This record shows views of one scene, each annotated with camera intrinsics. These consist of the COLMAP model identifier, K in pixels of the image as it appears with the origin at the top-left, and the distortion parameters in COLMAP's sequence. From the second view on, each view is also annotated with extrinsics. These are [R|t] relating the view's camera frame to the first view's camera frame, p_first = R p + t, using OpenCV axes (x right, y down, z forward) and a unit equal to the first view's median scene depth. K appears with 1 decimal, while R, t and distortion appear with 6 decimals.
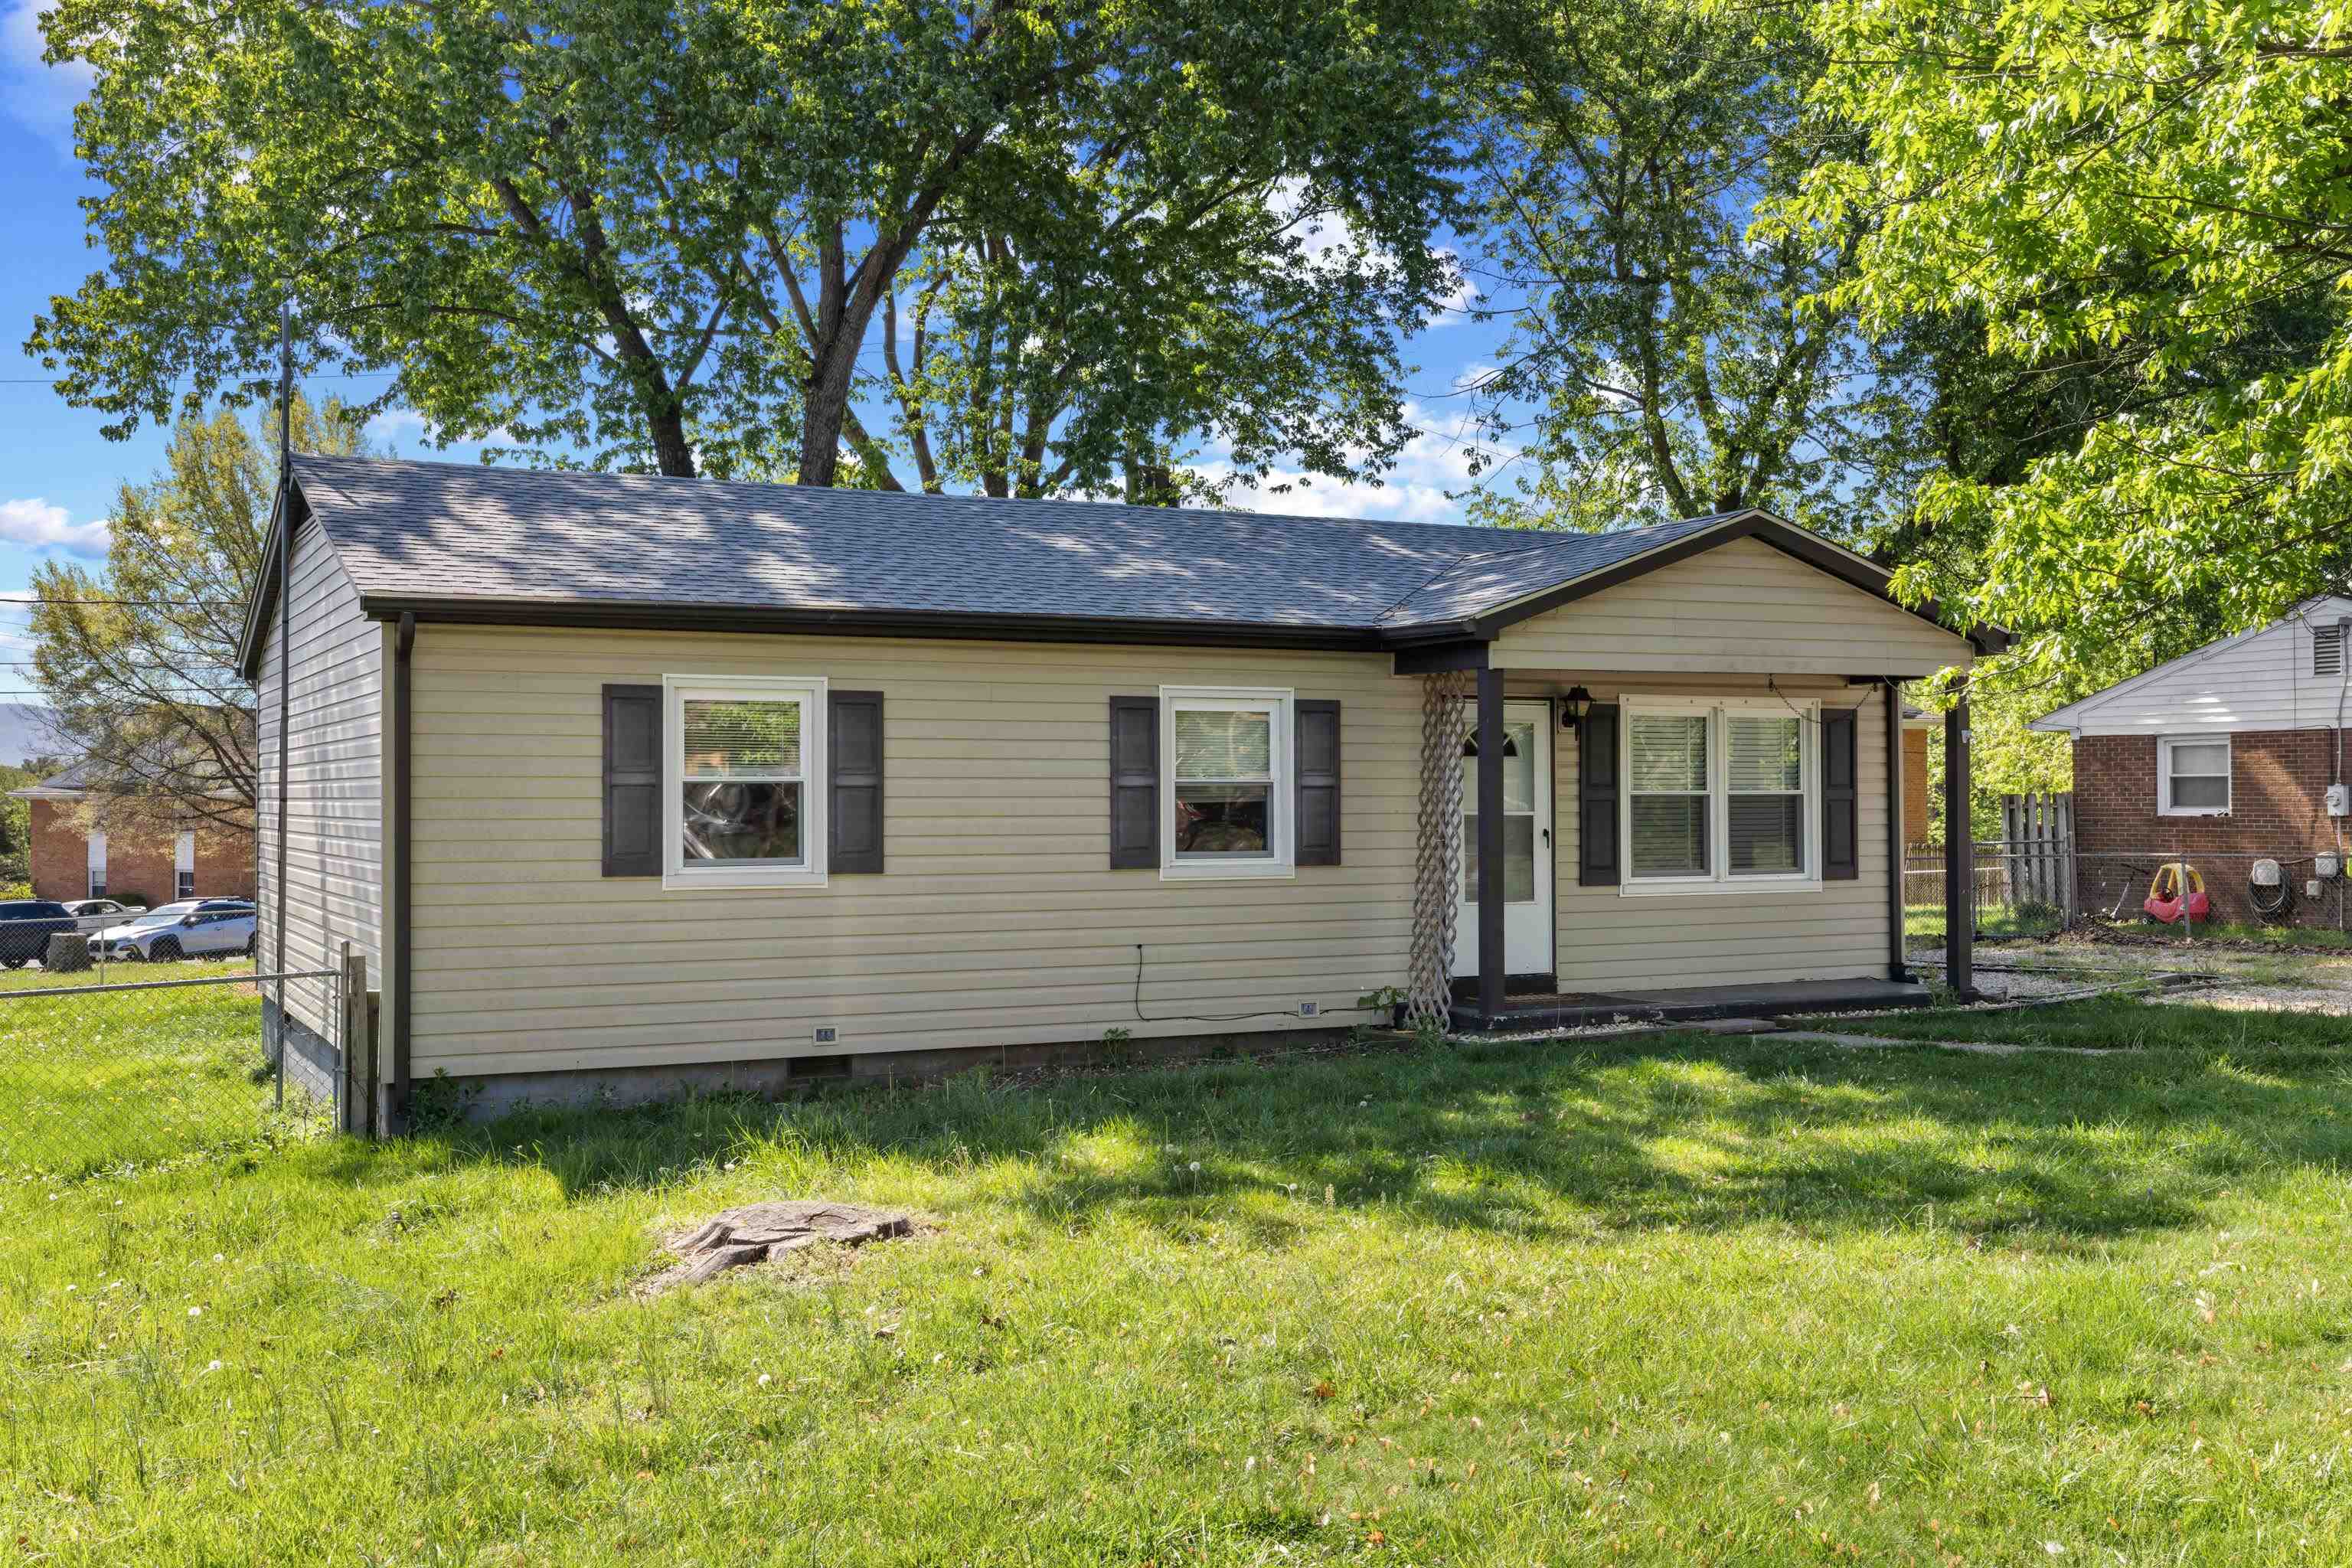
lens RADIAL K [[2279.9, 0, 1177.0], [0, 2279.9, 765.0], [0, 0, 1]] dist [0.000228, 0.000000]
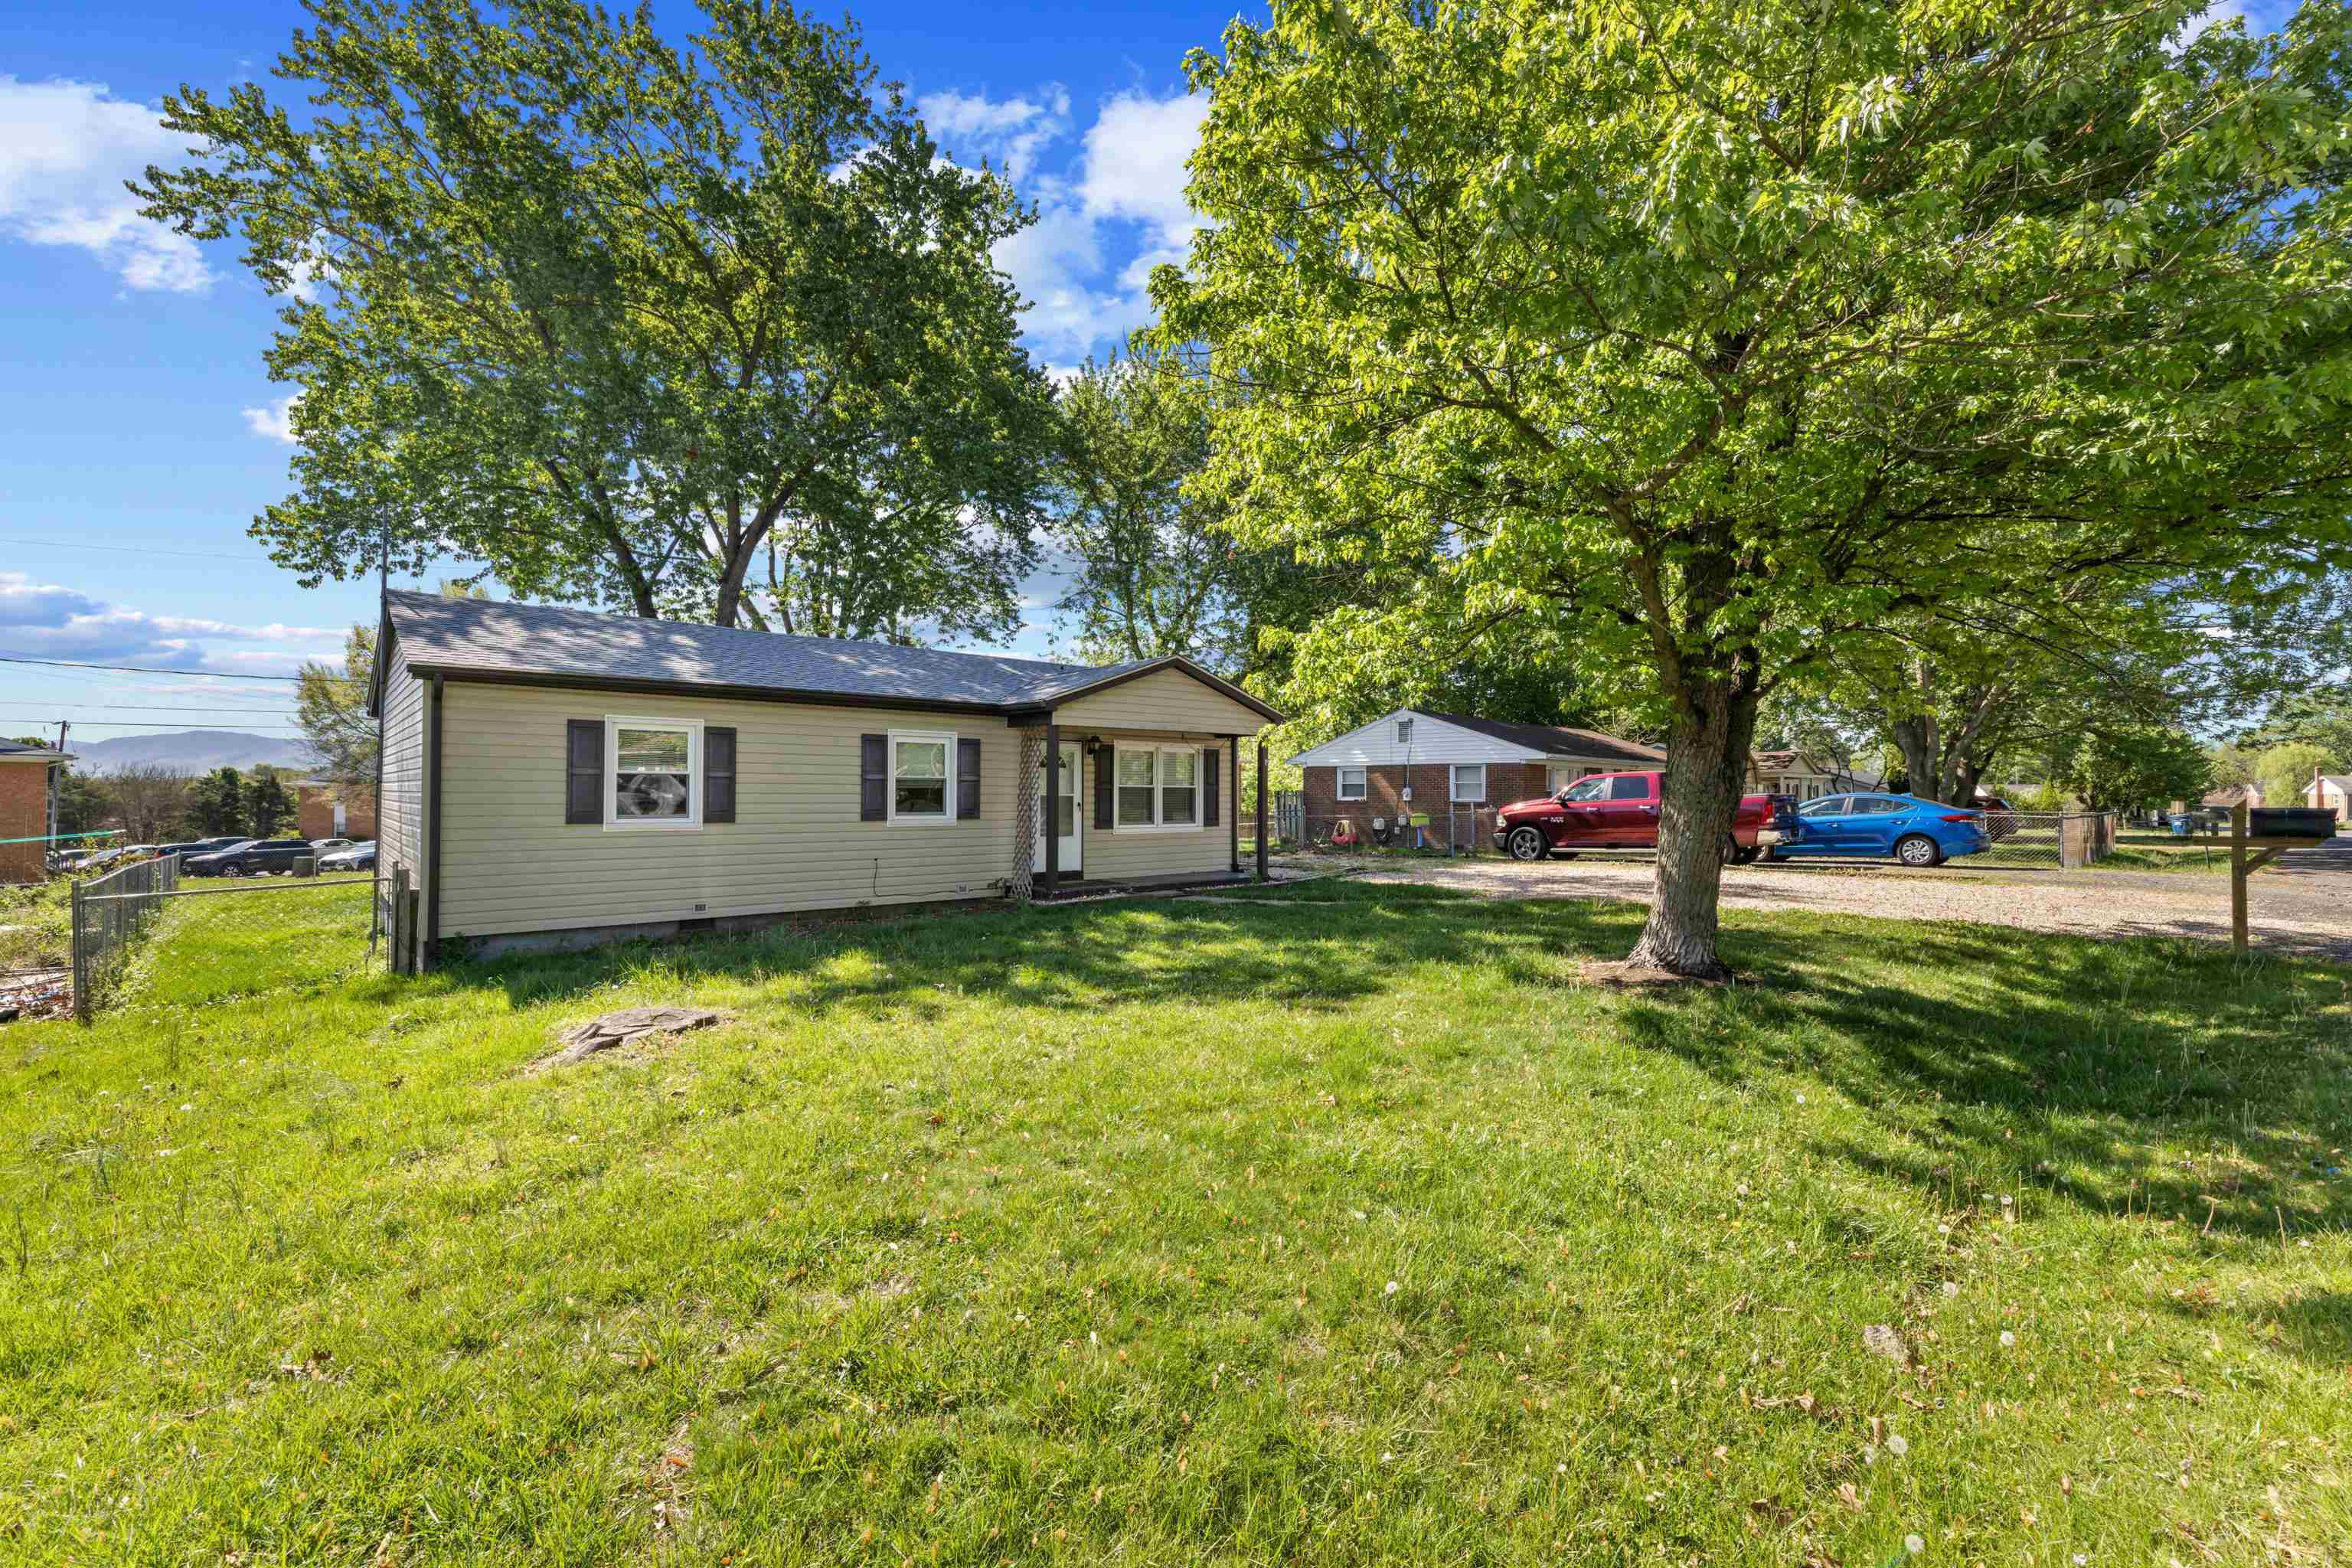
lens RADIAL K [[992.9, 0, 1184.5], [0, 992.9, 776.2], [0, 0, 1]] dist [0.000838, 0.000308]
pose [[0.965650, 0.013050, 0.259520, 0.017279], [-0.012530, 0.999915, -0.003656, 0.006026], [-0.259546, 0.000279, 0.965731, 0.086090]]
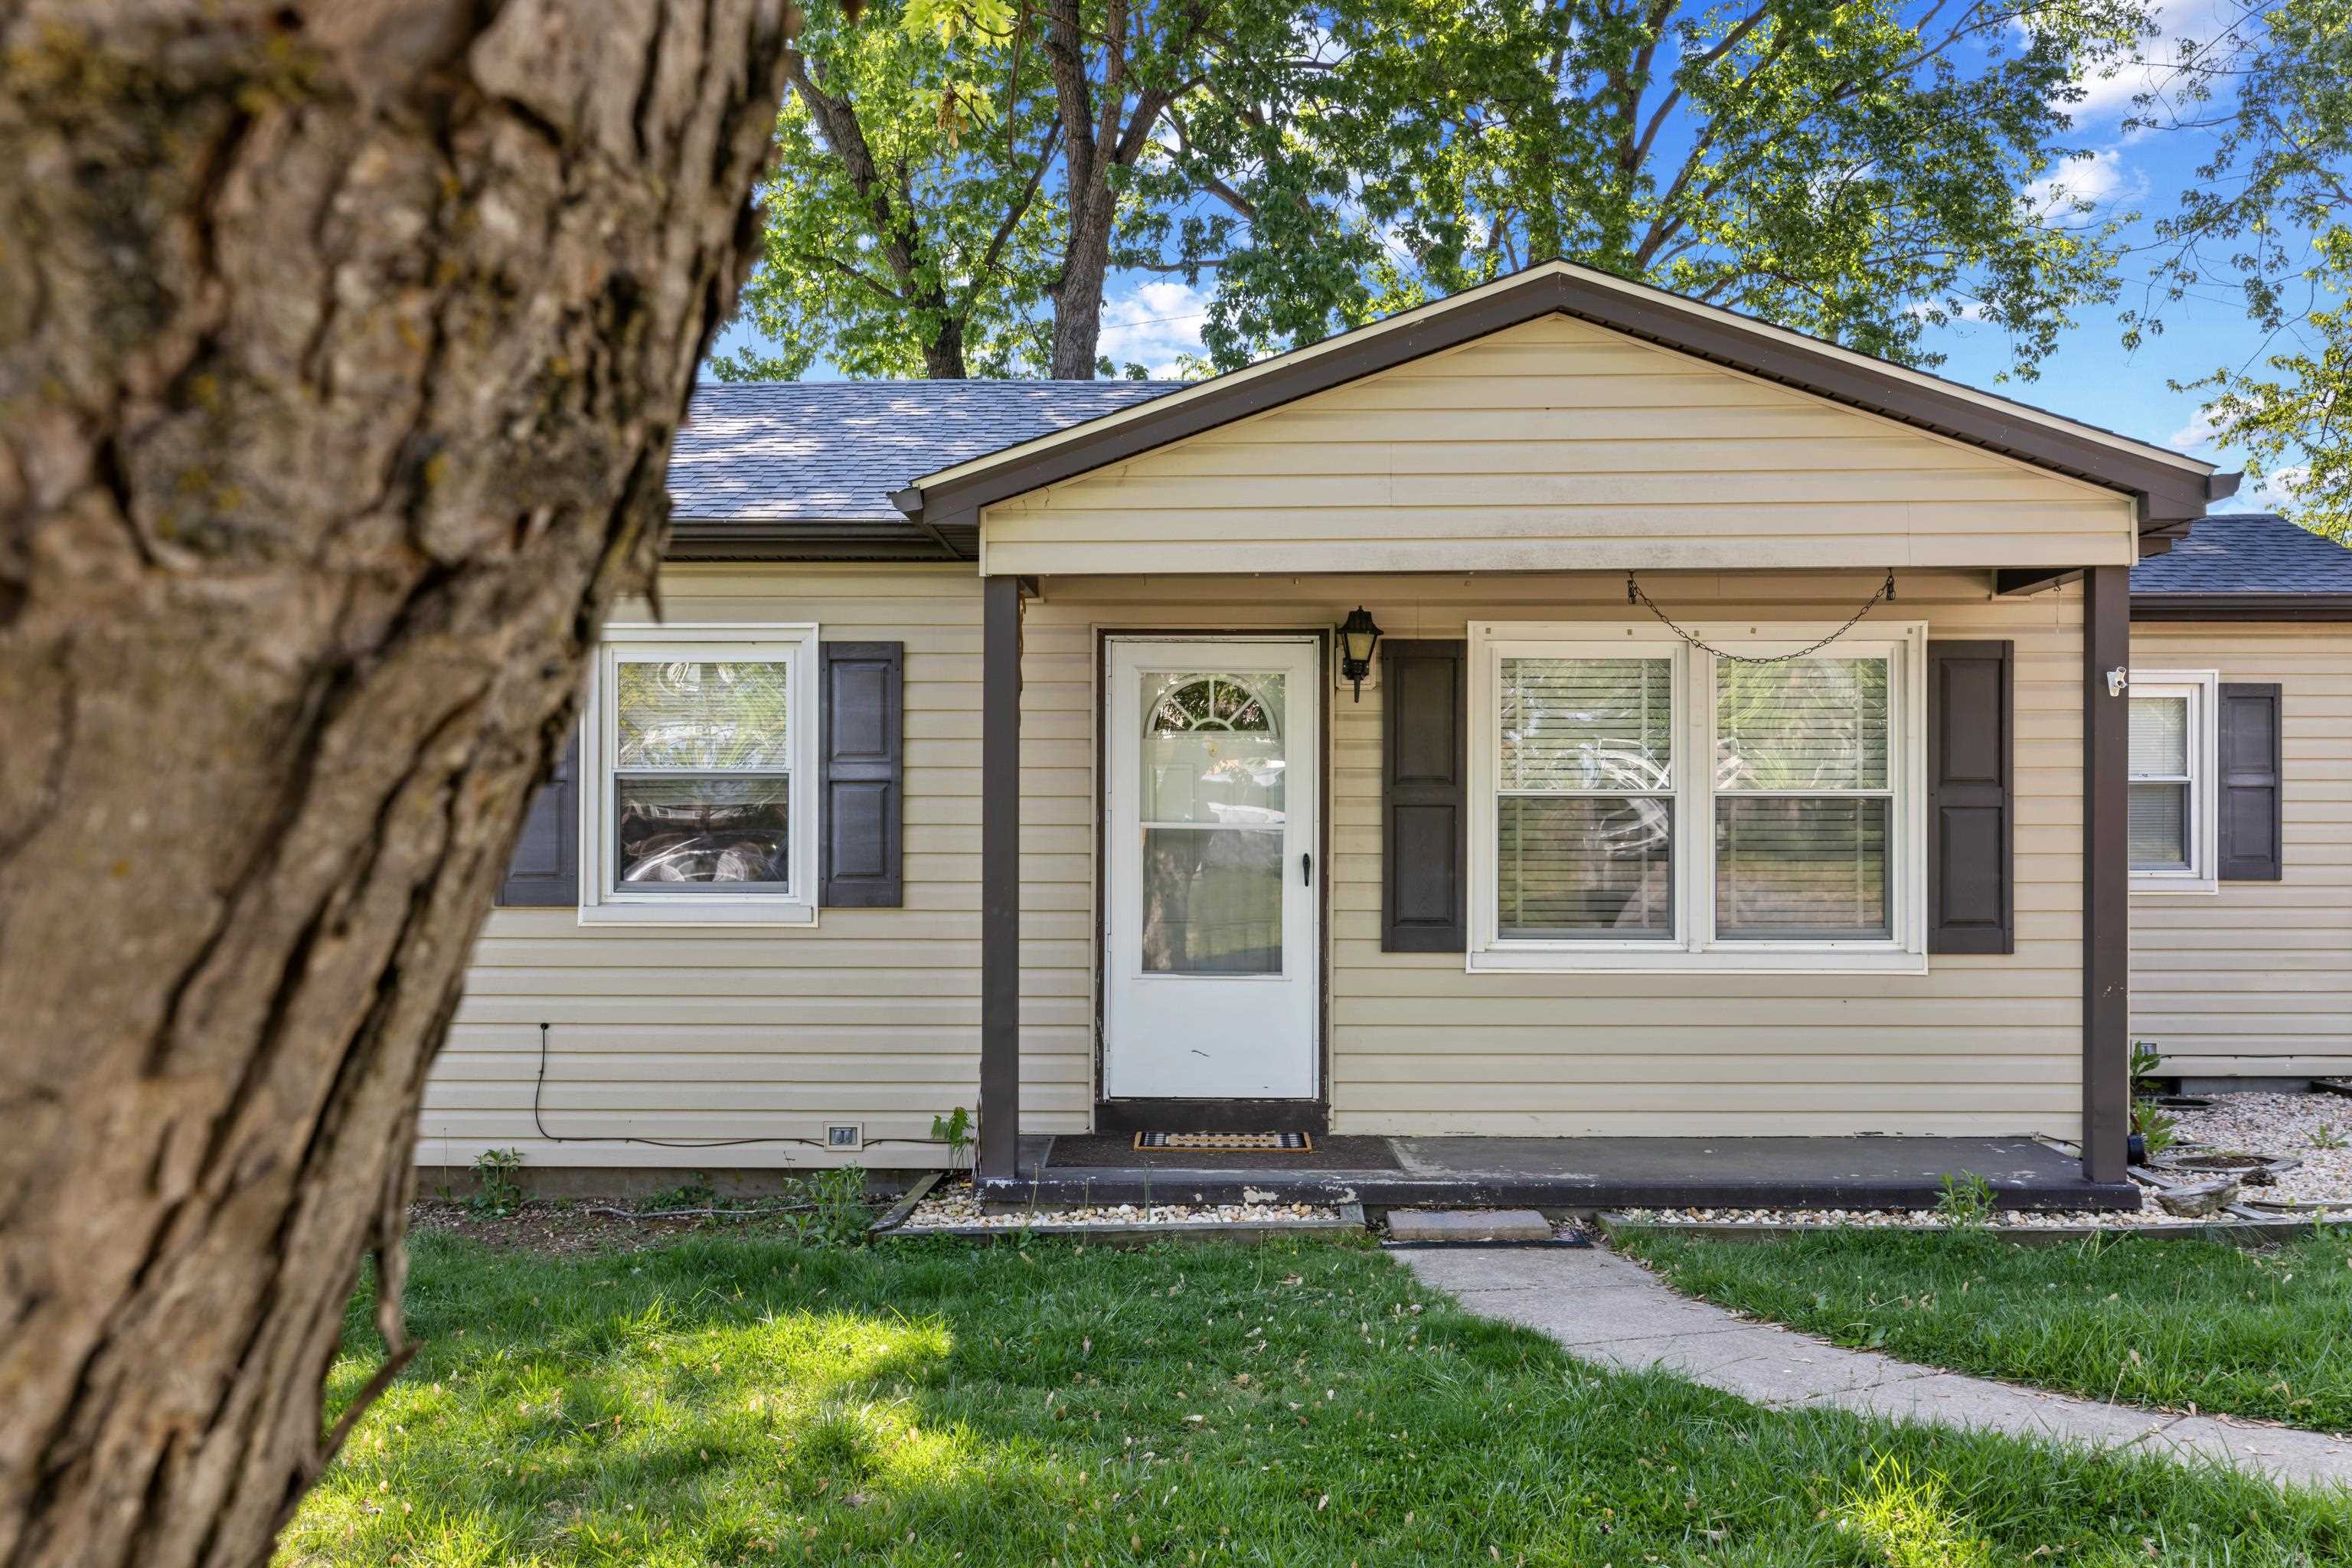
lens RADIAL K [[2279.9, 0, 1179.6], [0, 2279.9, 786.2], [0, 0, 1]] dist [0.000228, 0.000000]
pose [[0.883485, 0.001320, -0.468457, 0.428947], [0.002866, 0.999962, 0.008222, 0.005993], [0.468450, -0.008606, 0.883448, 0.487727]]
